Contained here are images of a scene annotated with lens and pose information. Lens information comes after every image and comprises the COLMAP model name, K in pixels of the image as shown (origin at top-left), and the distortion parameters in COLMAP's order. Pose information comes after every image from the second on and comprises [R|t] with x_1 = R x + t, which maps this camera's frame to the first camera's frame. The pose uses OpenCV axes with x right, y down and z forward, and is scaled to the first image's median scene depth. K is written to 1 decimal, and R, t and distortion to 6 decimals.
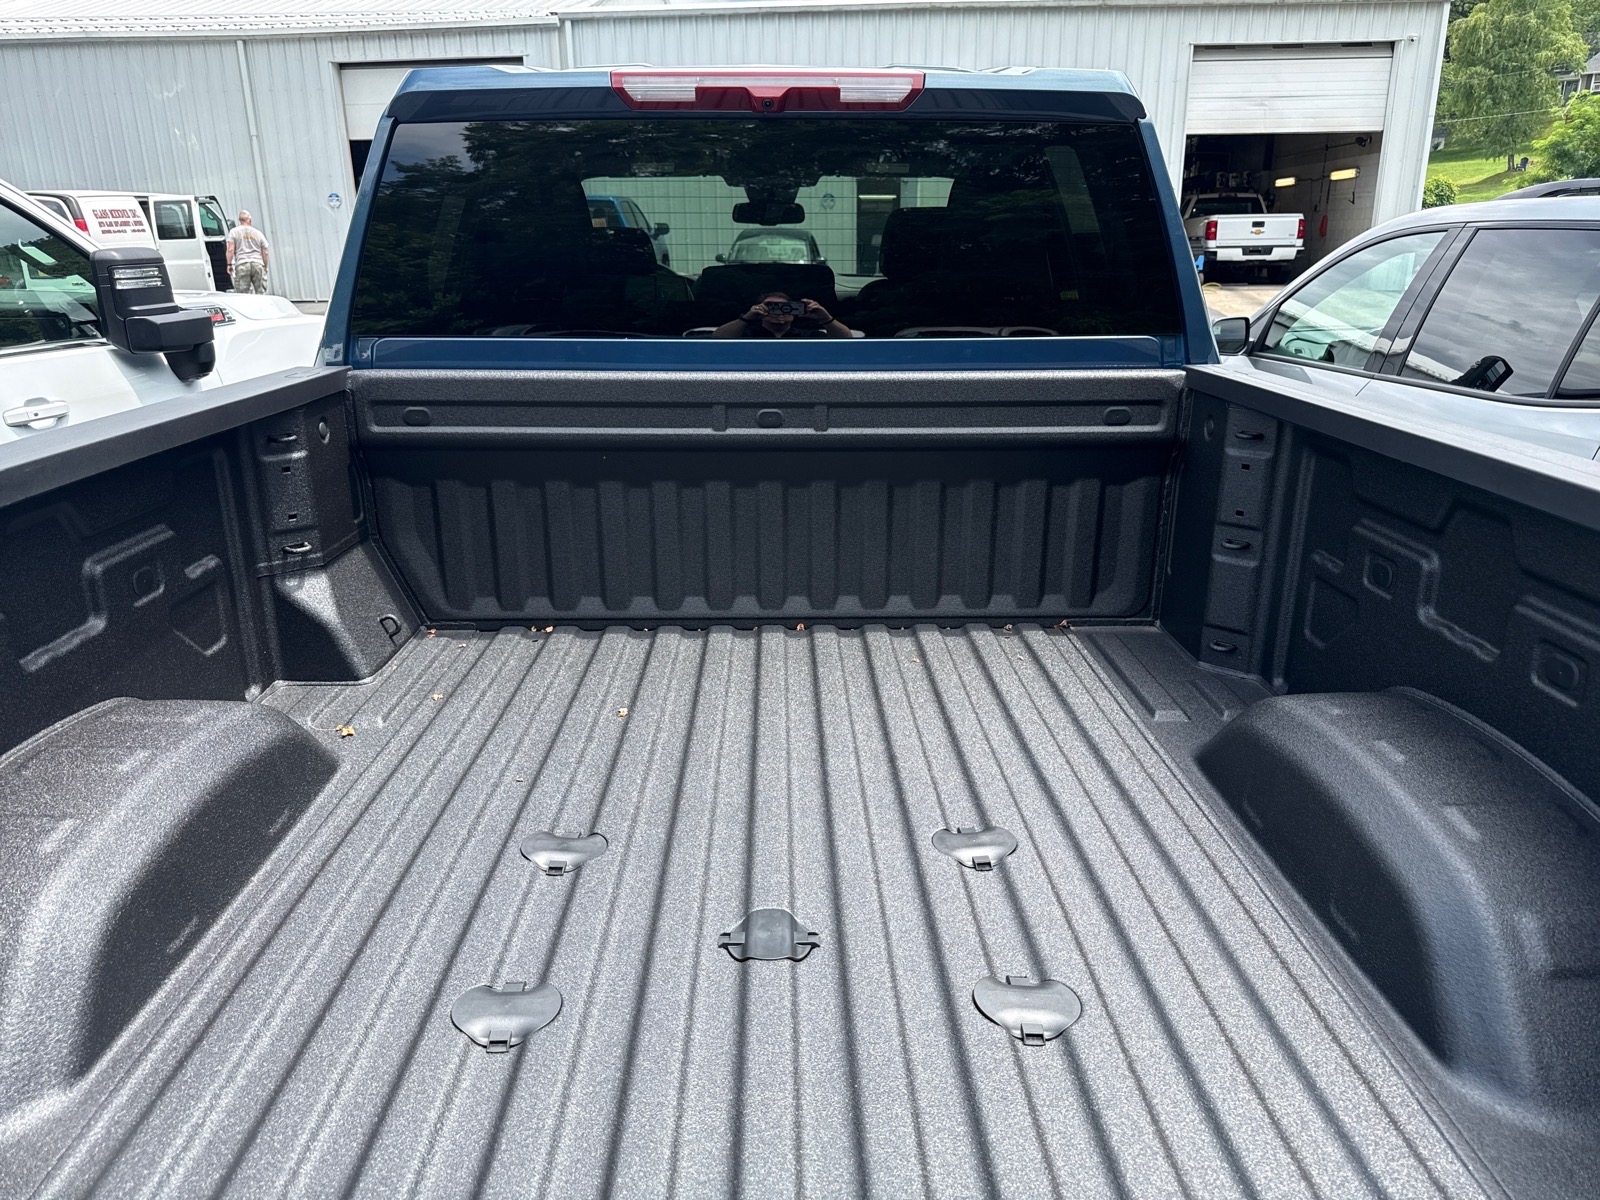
lens RADIAL K [[1152.1, 0, 800.0], [0, 1152.1, 600.0], [0, 0, 1]] dist [-0.001910, -0.001375]
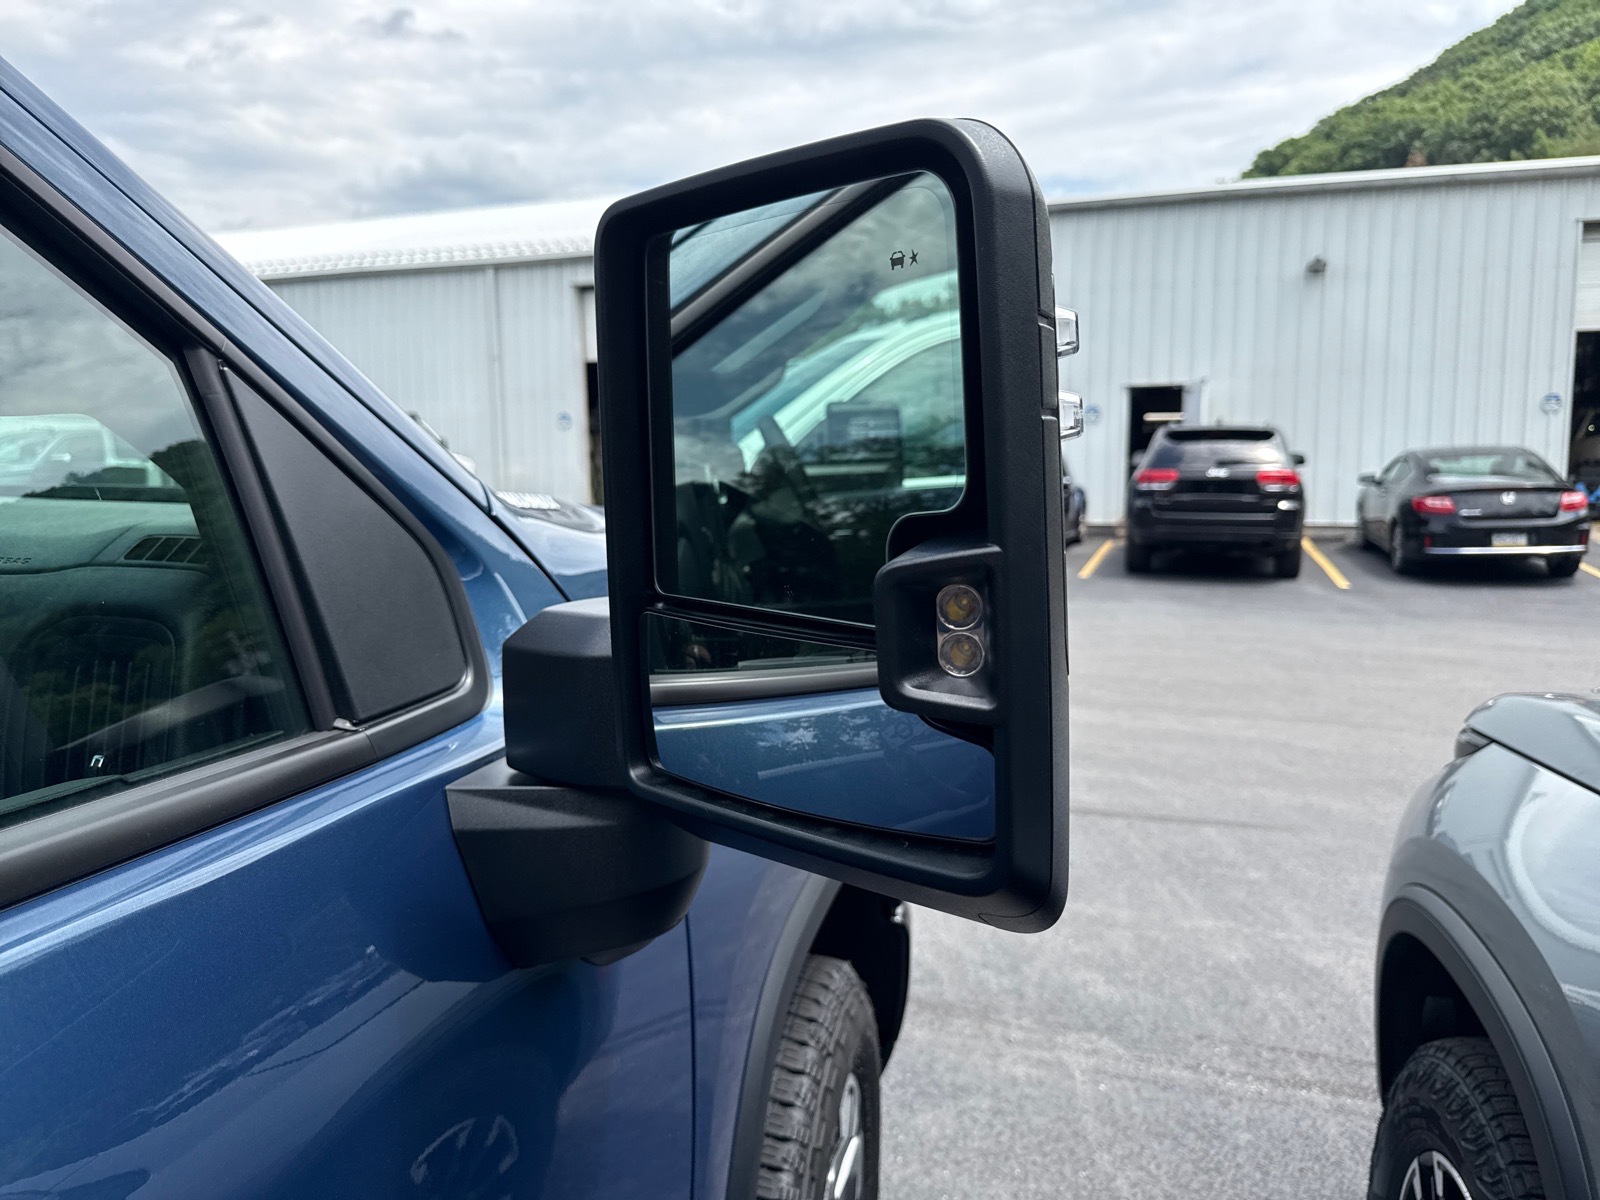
lens RADIAL K [[1152.1, 0, 800.0], [0, 1152.1, 600.0], [0, 0, 1]] dist [-0.001910, -0.001375]
pose [[0.960162, 0.034180, -0.277345, 0.059357], [-0.085541, 0.980798, -0.175268, -0.050427], [0.266028, 0.192010, 0.944649, 0.177959]]
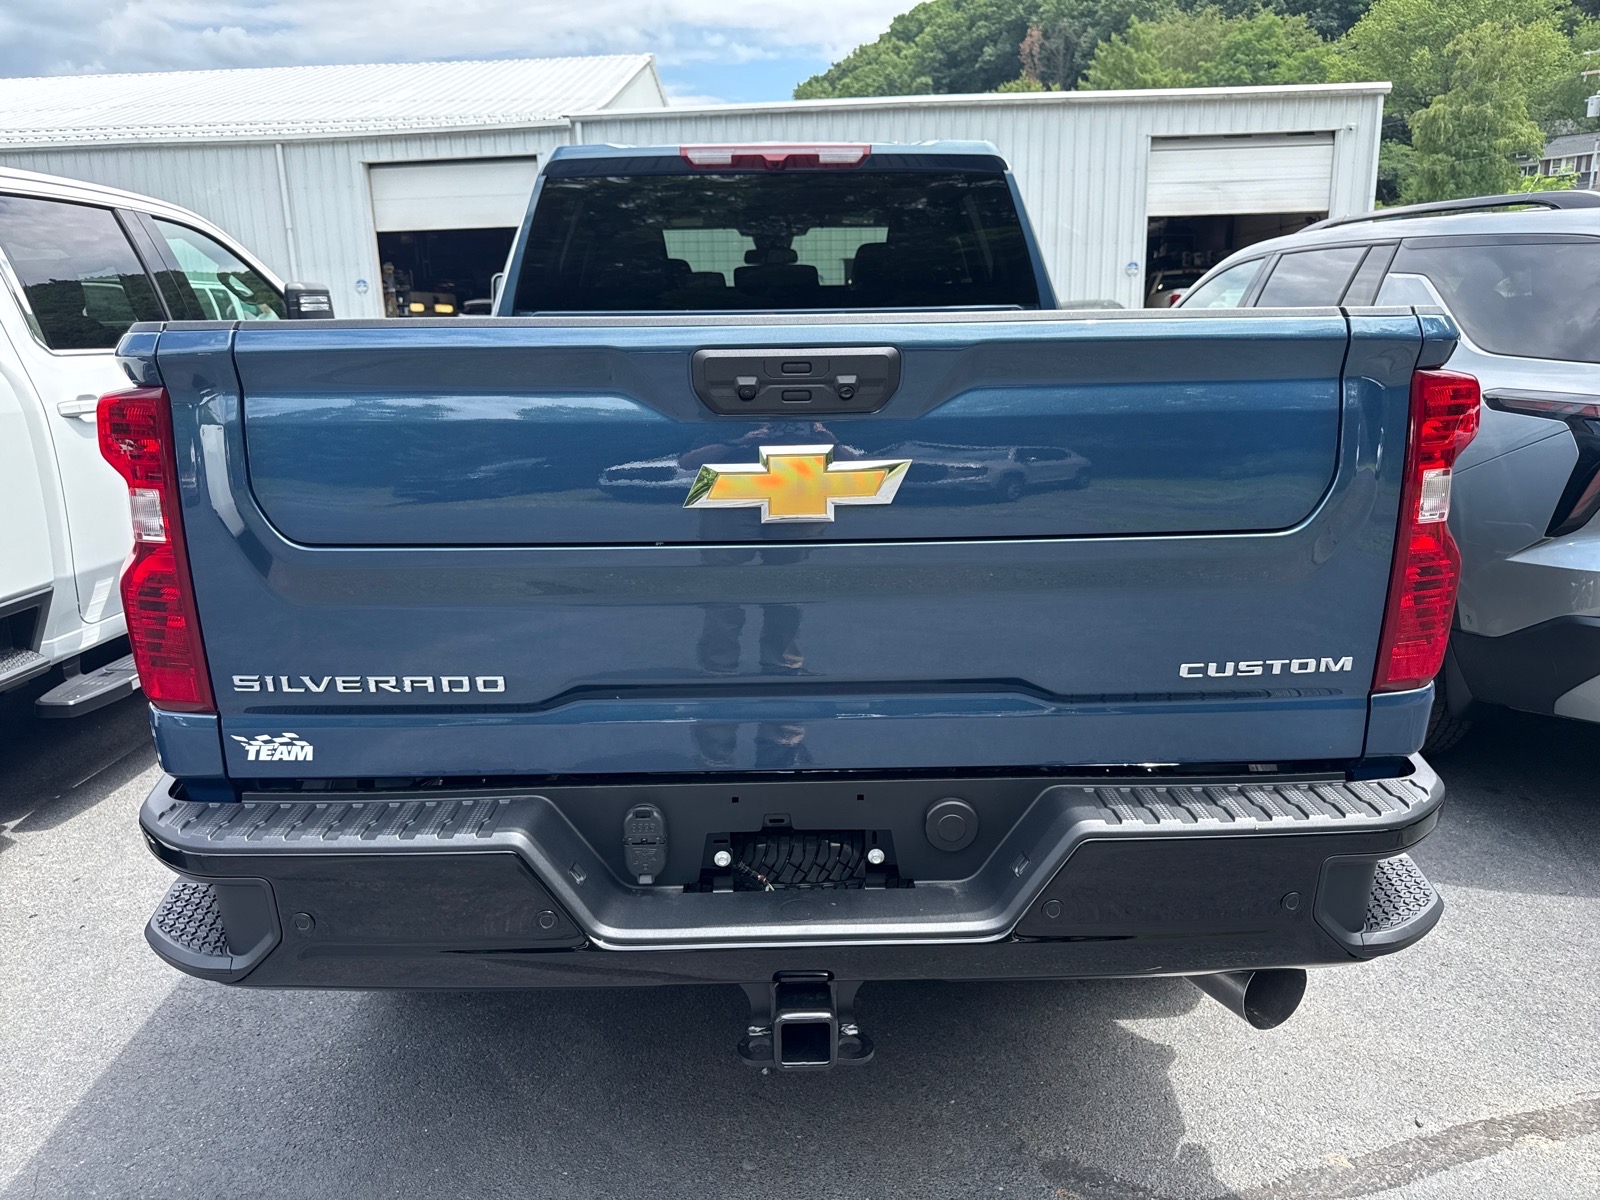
lens RADIAL K [[1156.5, 0, 793.2], [0, 1156.5, 592.1], [0, 0, 1]] dist [0.001616, -0.006242]
pose [[0.999915, -0.012966, -0.001585, -0.000815], [0.012800, 0.996795, -0.078972, 0.031653], [0.002603, 0.078945, 0.996876, -0.061333]]
